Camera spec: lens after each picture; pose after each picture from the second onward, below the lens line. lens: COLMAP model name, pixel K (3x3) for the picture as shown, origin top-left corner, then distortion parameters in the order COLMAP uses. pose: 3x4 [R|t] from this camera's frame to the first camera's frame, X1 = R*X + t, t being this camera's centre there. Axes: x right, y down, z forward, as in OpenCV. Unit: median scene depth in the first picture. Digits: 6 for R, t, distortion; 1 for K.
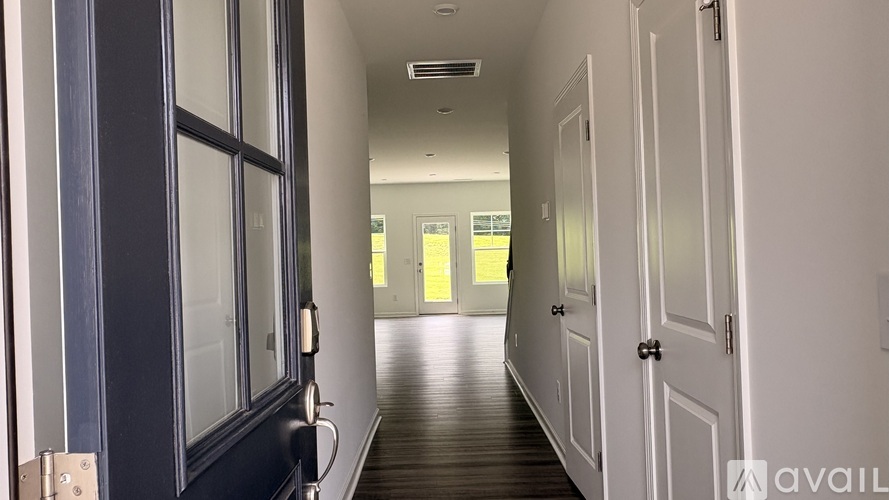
lens RADIAL K [[639.2, 0, 444.5], [0, 639.2, 250.0], [0, 0, 1]] dist [0.001311, -0.001495]
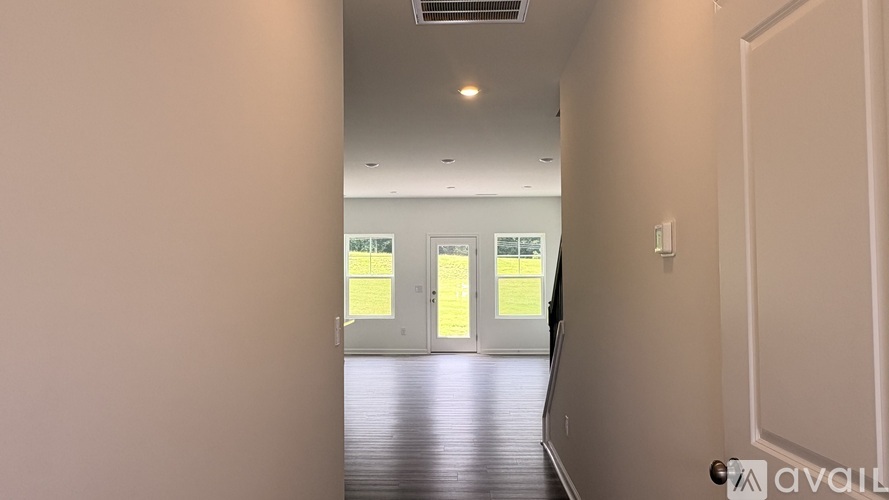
lens RADIAL K [[639.2, 0, 444.5], [0, 639.2, 250.0], [0, 0, 1]] dist [0.001311, -0.001495]
pose [[0.999296, 0.025471, -0.027562, -0.001900], [-0.026077, 0.999421, -0.021842, -0.016391], [0.026989, 0.022545, 0.999381, 0.152517]]
